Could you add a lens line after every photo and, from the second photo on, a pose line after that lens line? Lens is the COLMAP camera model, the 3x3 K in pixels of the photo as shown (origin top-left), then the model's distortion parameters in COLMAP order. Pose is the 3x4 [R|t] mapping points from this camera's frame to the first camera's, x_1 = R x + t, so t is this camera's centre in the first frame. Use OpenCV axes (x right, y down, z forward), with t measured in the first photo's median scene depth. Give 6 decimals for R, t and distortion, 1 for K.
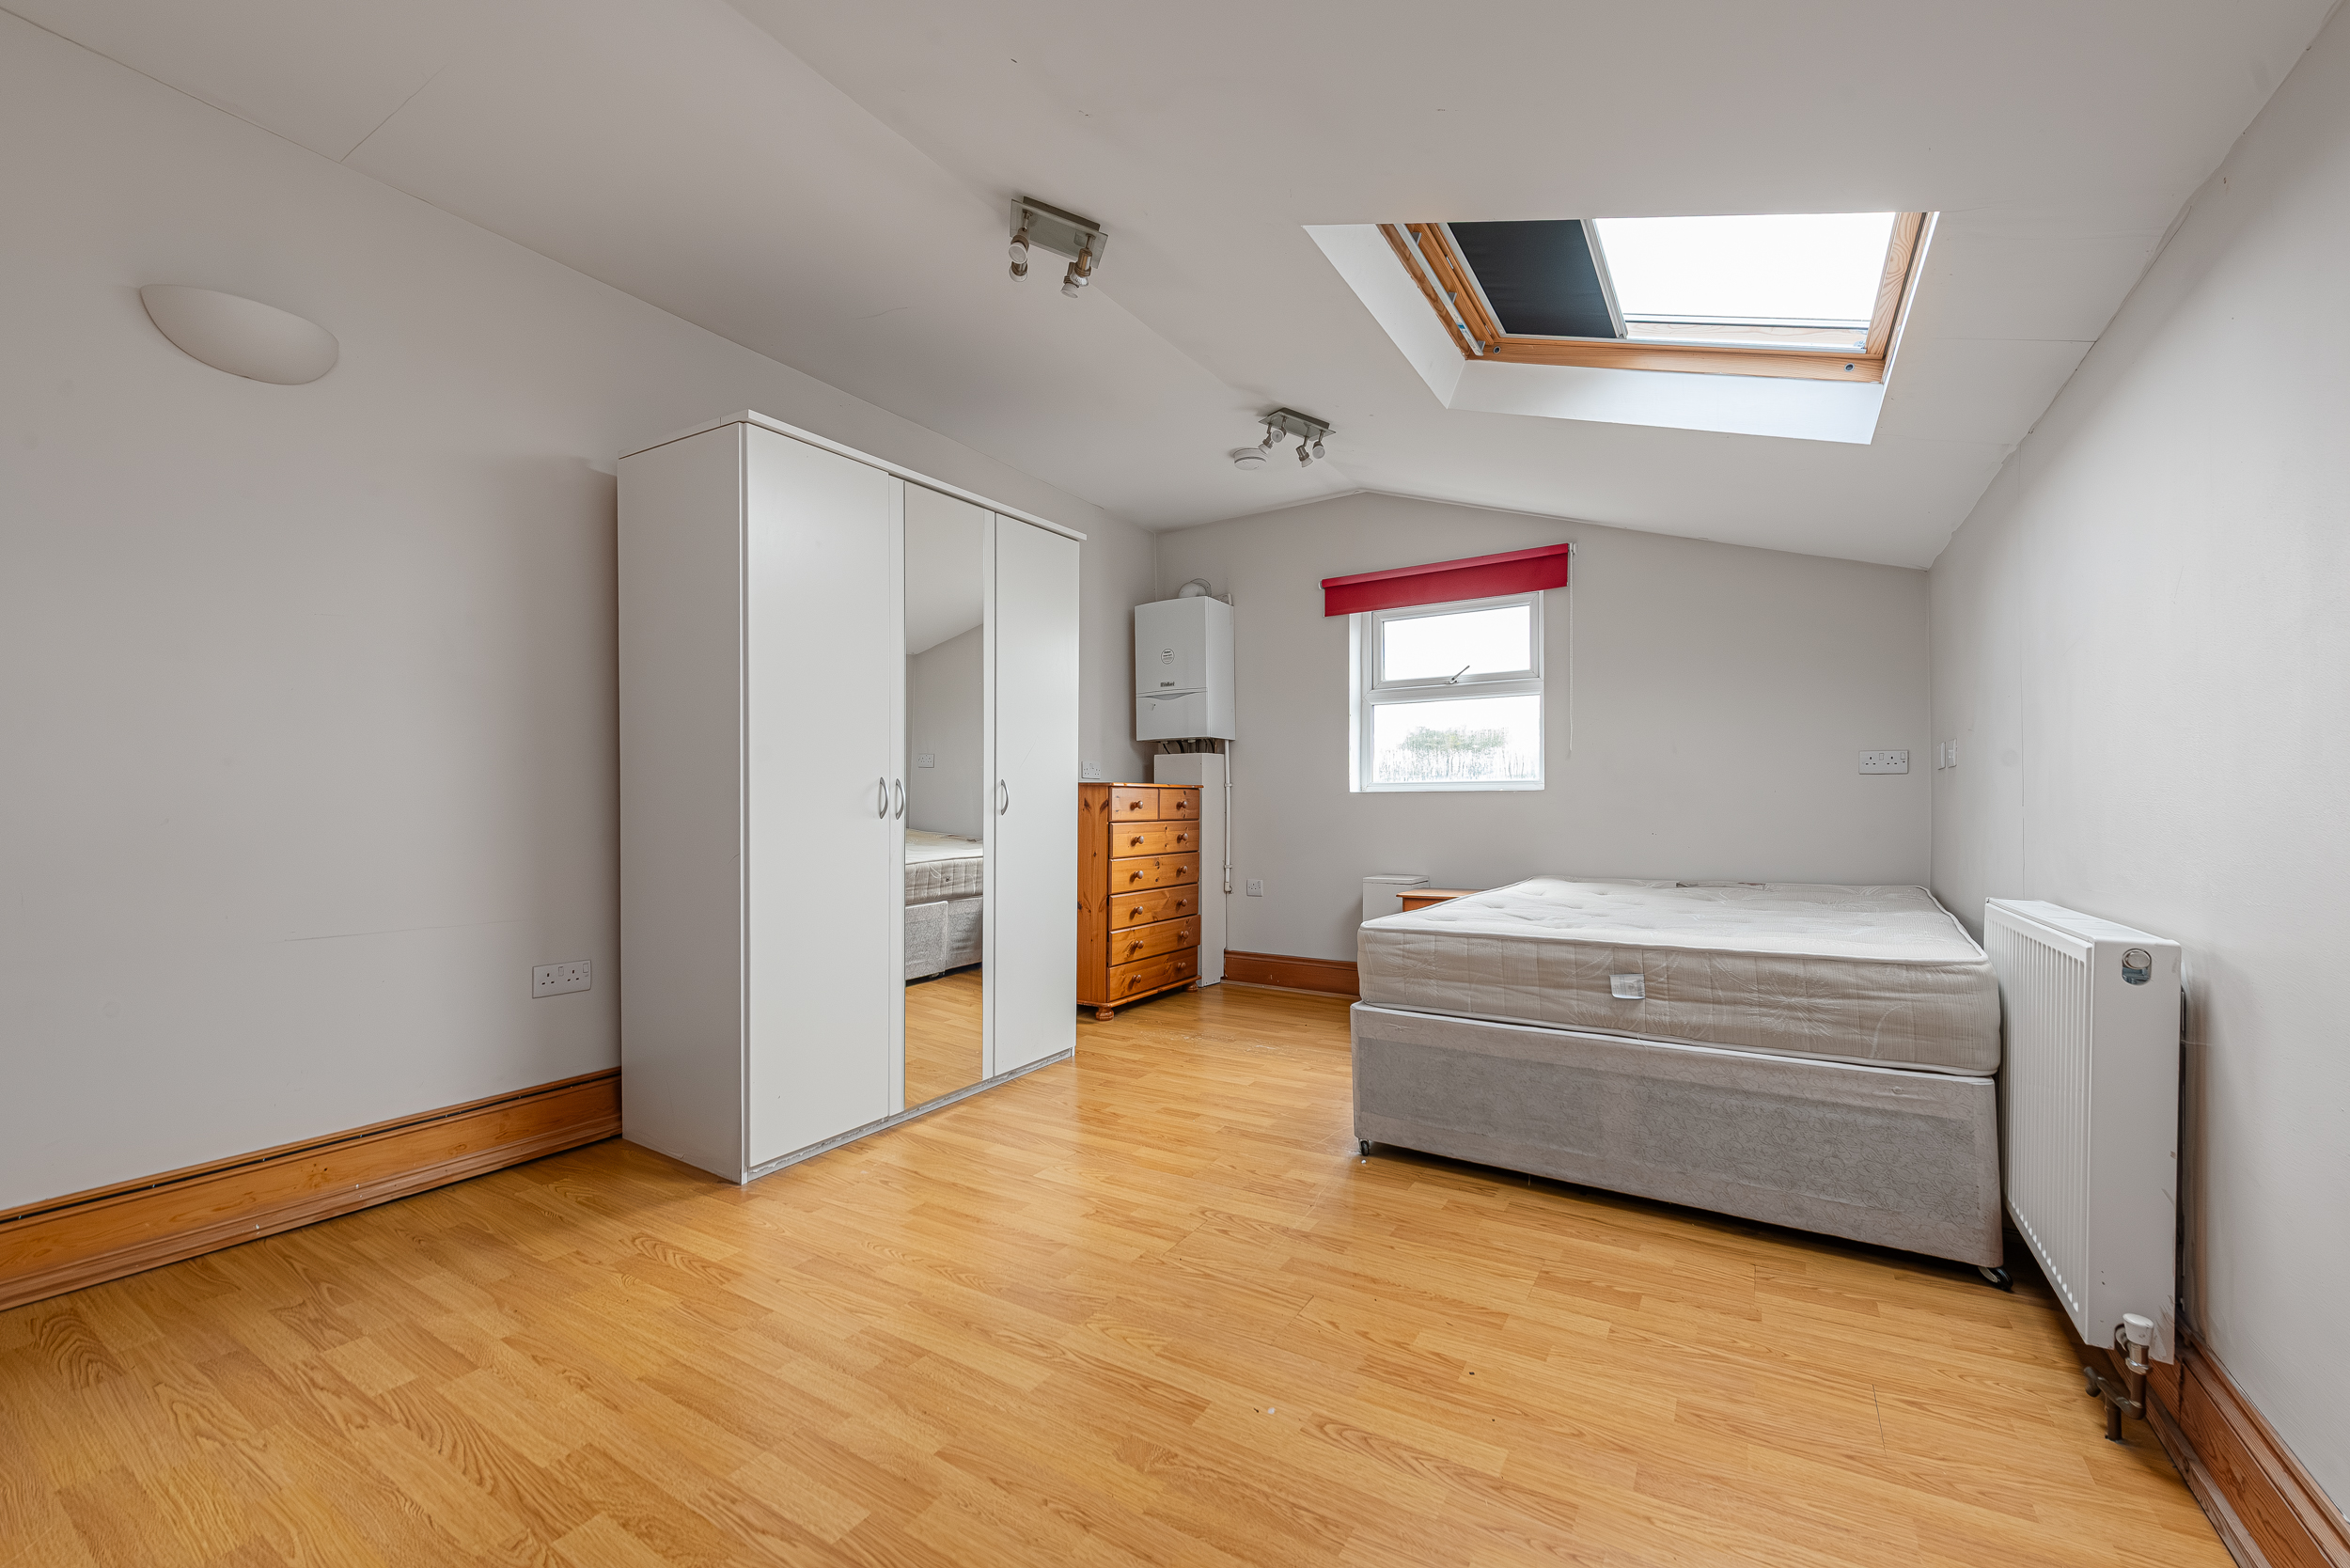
lens RADIAL K [[920.6, 0, 1182.7], [0, 920.6, 794.7], [0, 0, 1]] dist [0.023919, -0.007995]
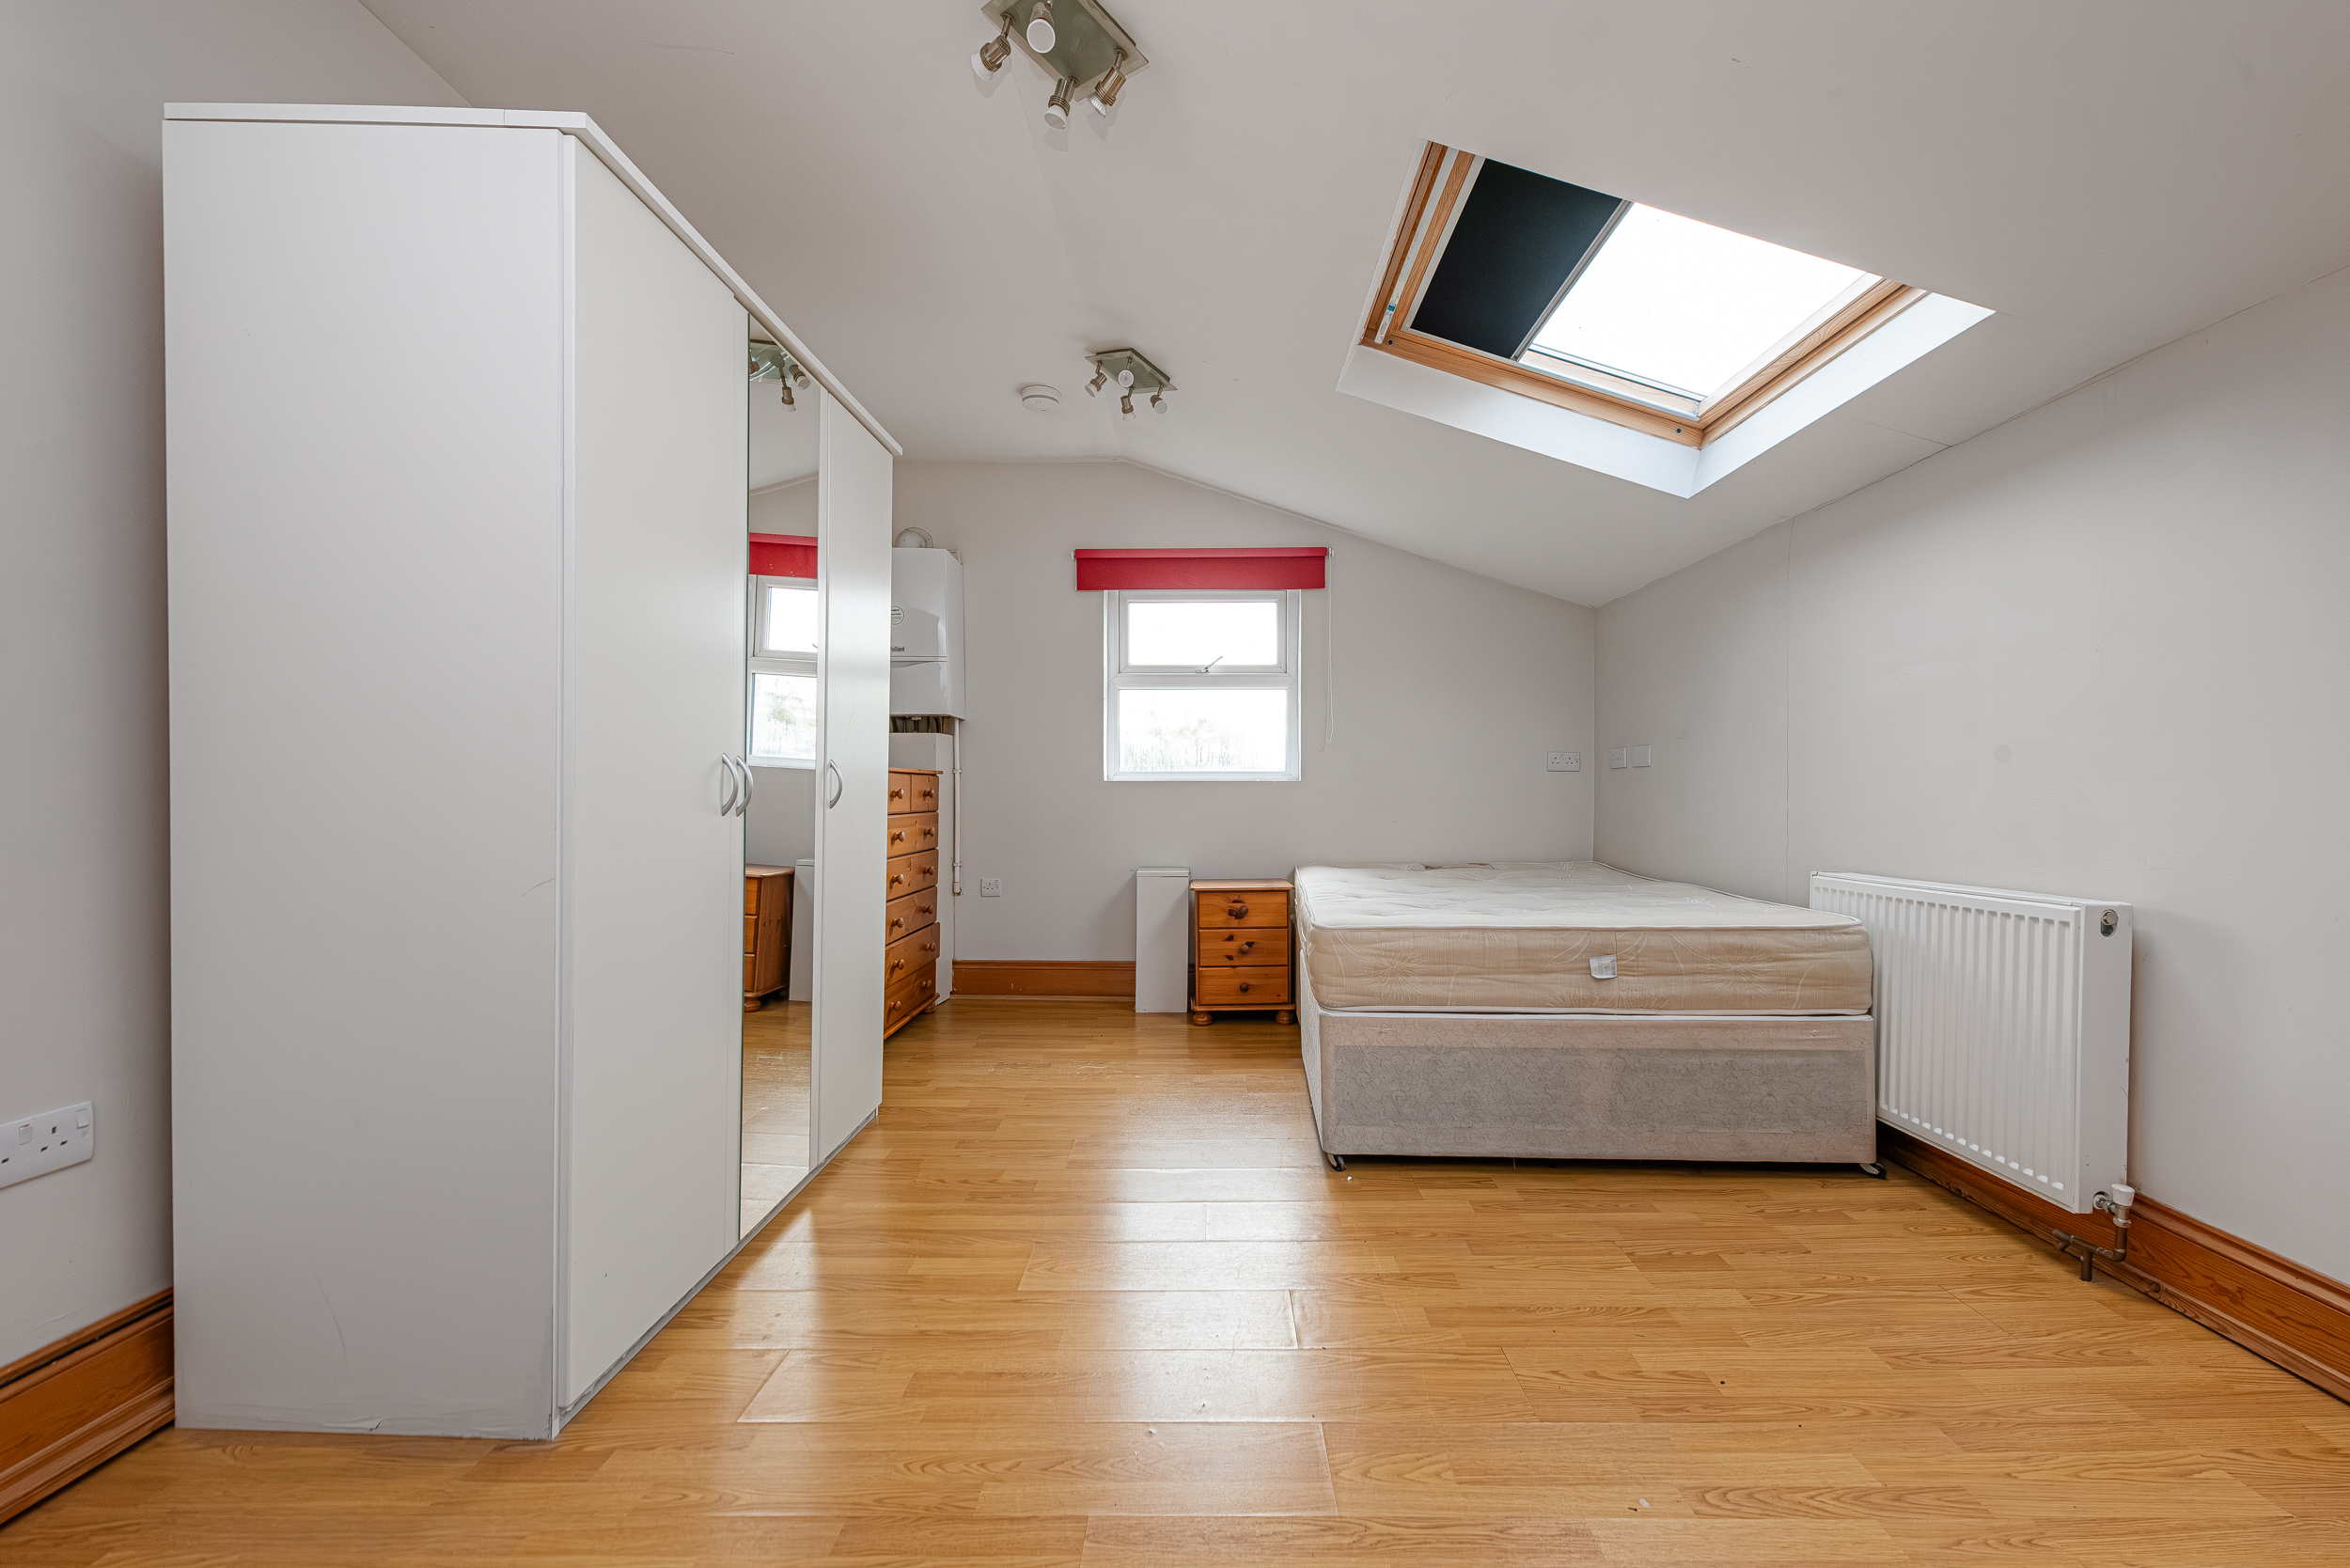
lens RADIAL K [[920.6, 0, 1182.7], [0, 920.6, 794.7], [0, 0, 1]] dist [0.023919, -0.007995]
pose [[0.859764, 0.002668, 0.510685, -0.475252], [-0.009936, 0.999884, 0.011505, -0.000137], [-0.510595, -0.014966, 0.859691, 0.320133]]
